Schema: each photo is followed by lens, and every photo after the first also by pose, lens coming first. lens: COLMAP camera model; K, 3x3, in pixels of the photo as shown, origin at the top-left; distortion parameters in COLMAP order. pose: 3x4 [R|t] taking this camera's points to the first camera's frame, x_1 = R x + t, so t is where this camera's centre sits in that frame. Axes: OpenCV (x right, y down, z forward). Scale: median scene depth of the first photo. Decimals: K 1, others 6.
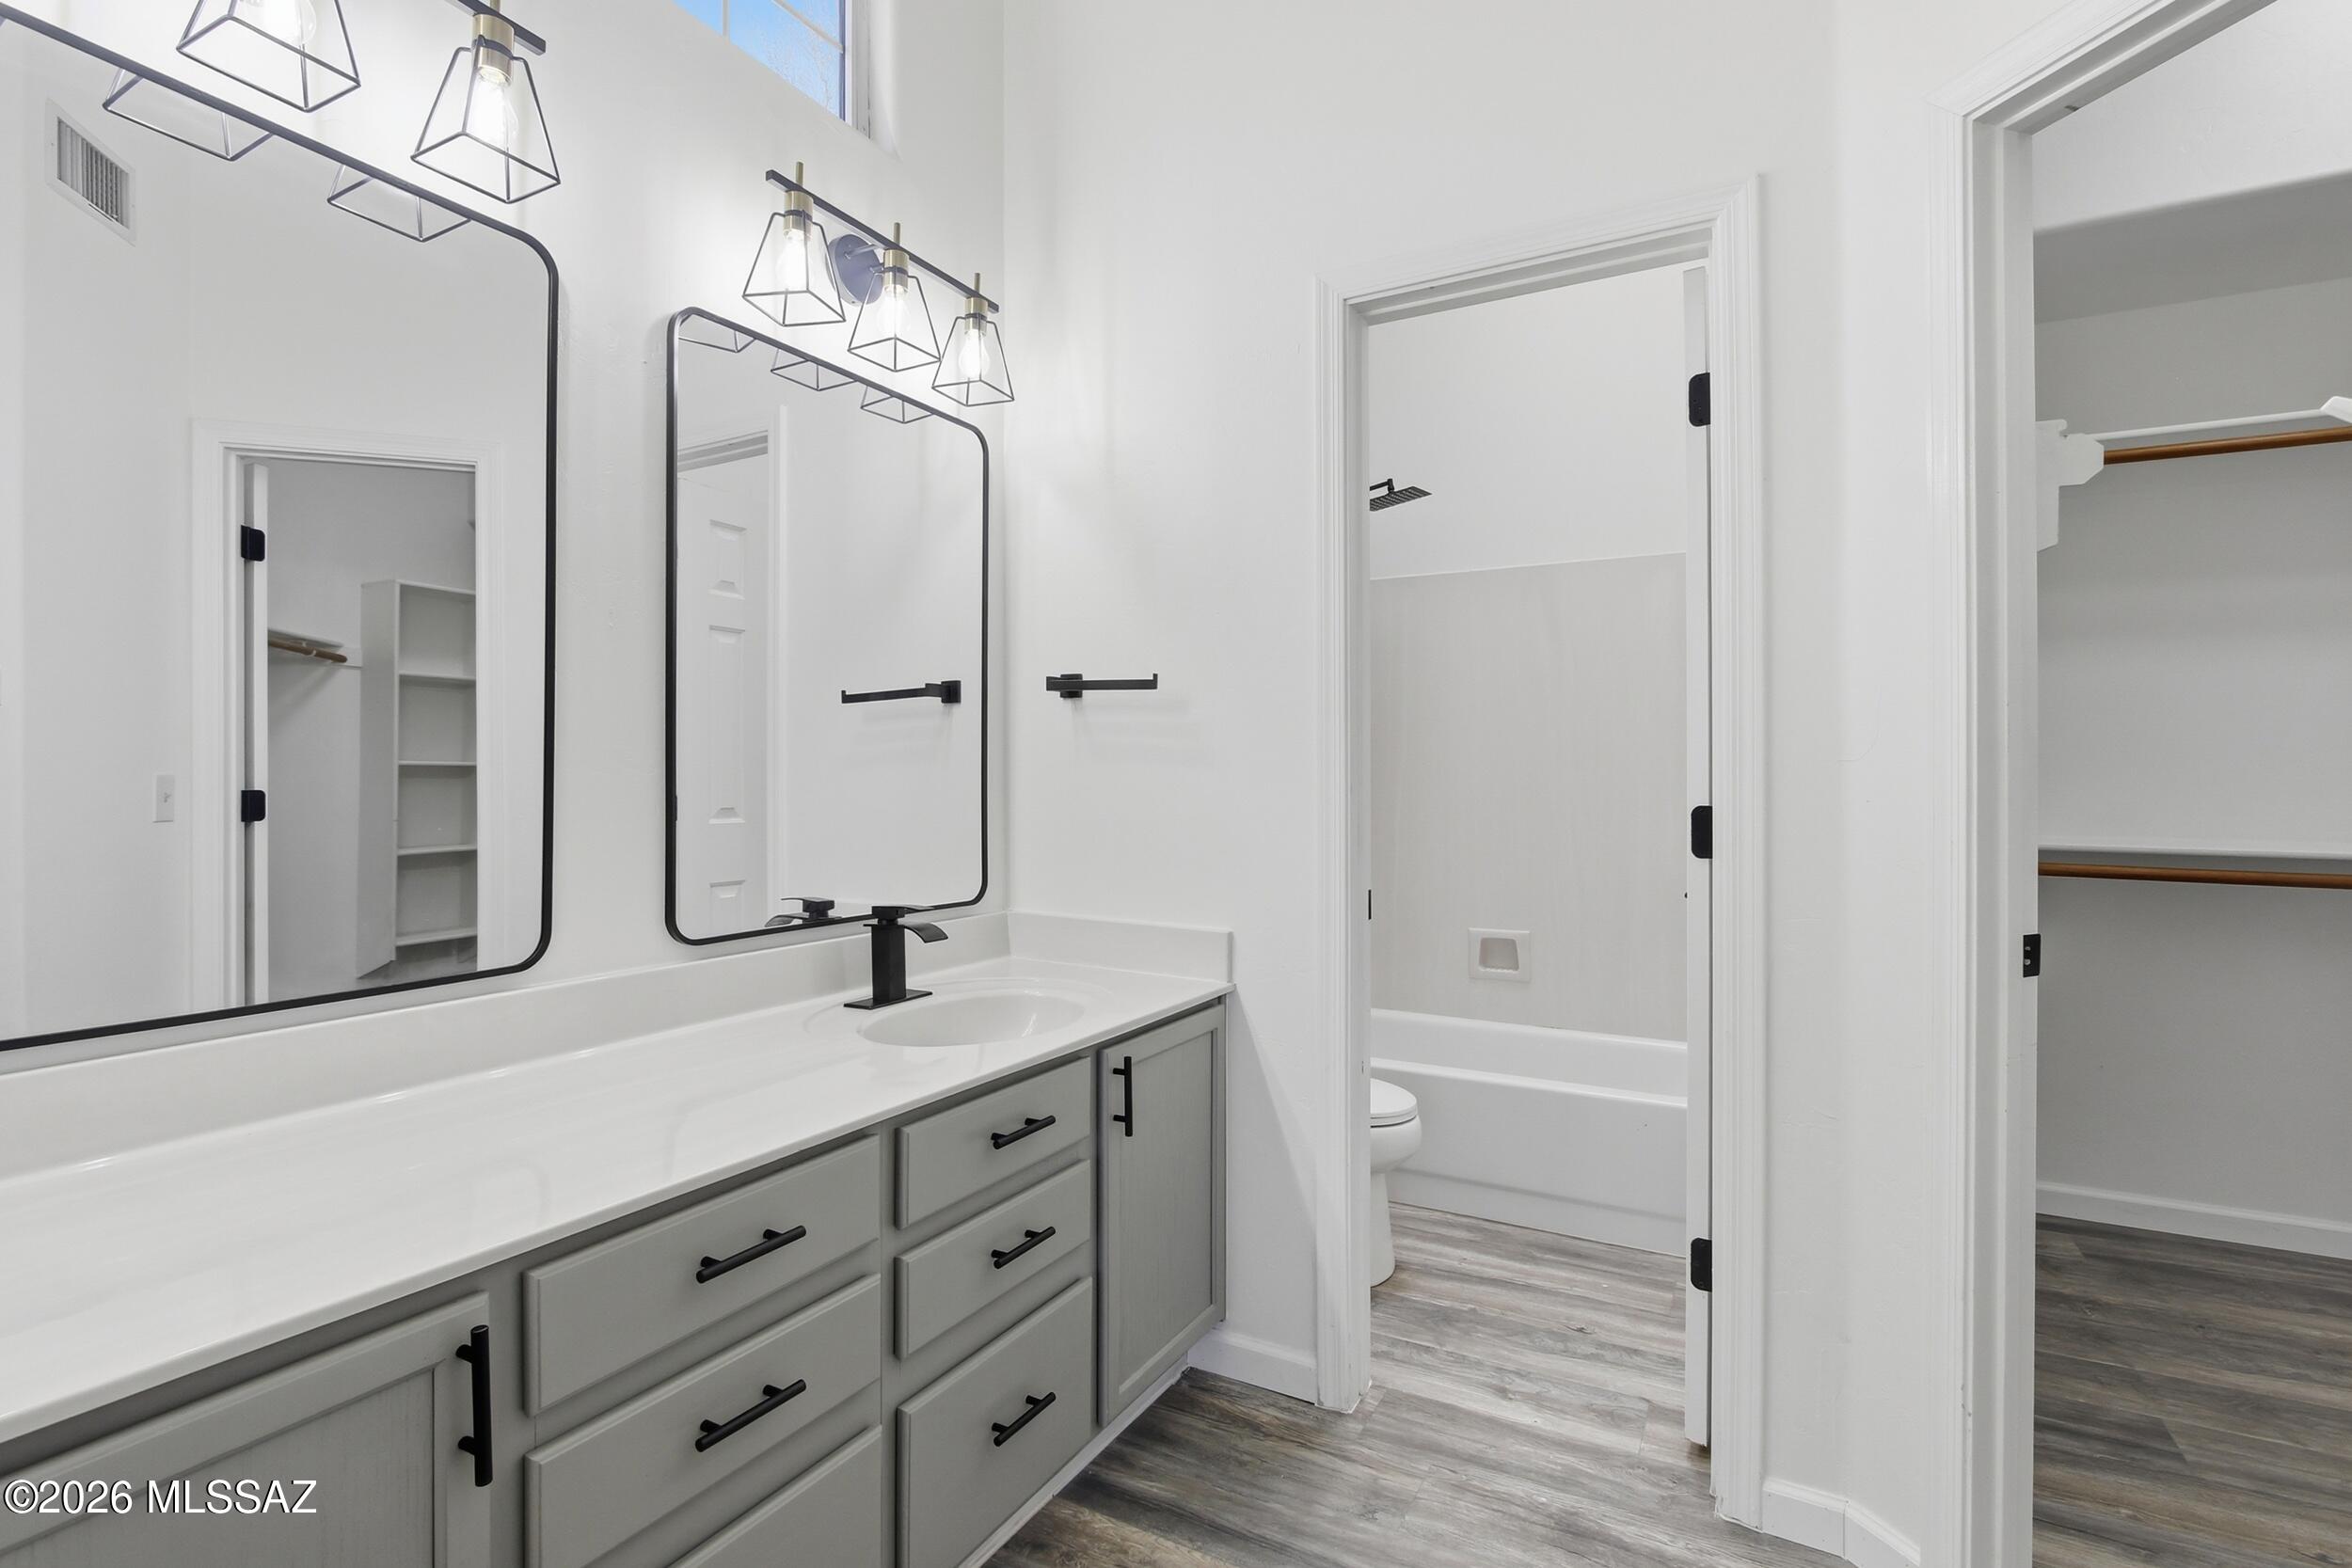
lens RADIAL K [[1123.5, 0, 1176.0], [0, 1123.5, 784.0], [0, 0, 1]] dist [-0.002255, 0.000379]
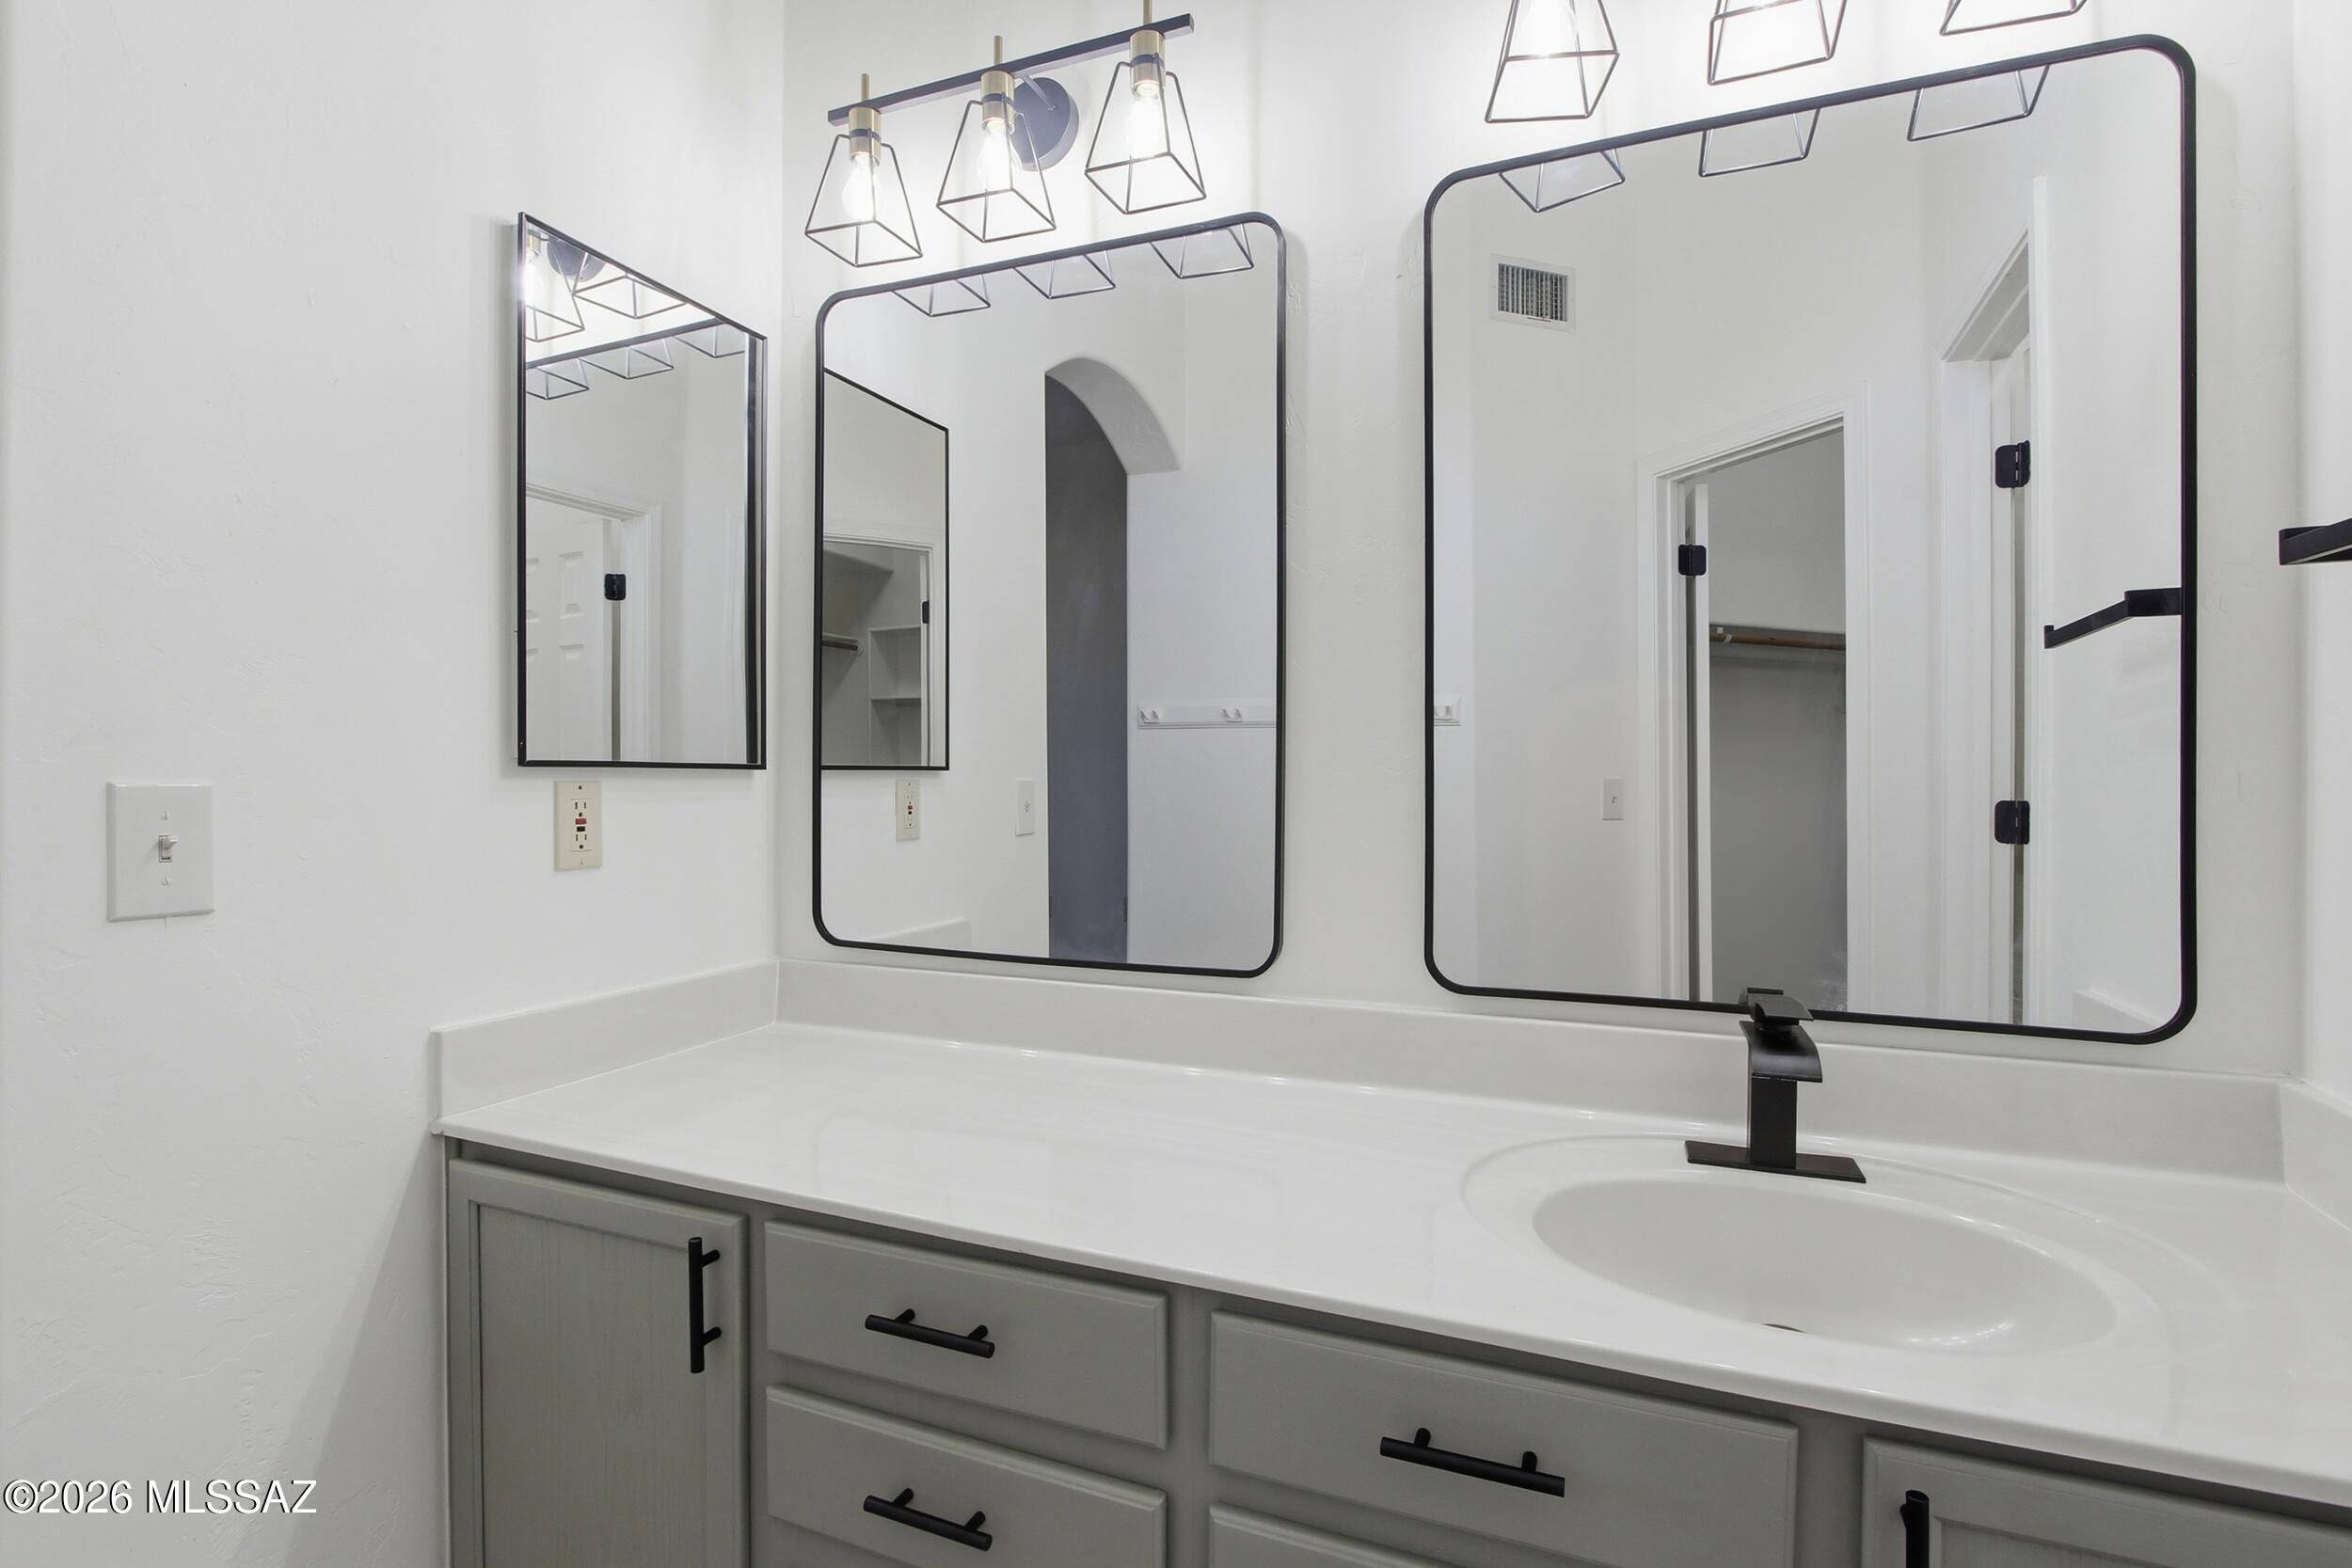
lens RADIAL K [[1123.5, 0, 1176.0], [0, 1123.5, 784.0], [0, 0, 1]] dist [-0.002255, 0.000379]
pose [[0.105599, -0.001030, -0.994408, 0.314279], [-0.003977, 0.999991, -0.001458, 0.001441], [0.994401, 0.004108, 0.105594, 0.705210]]
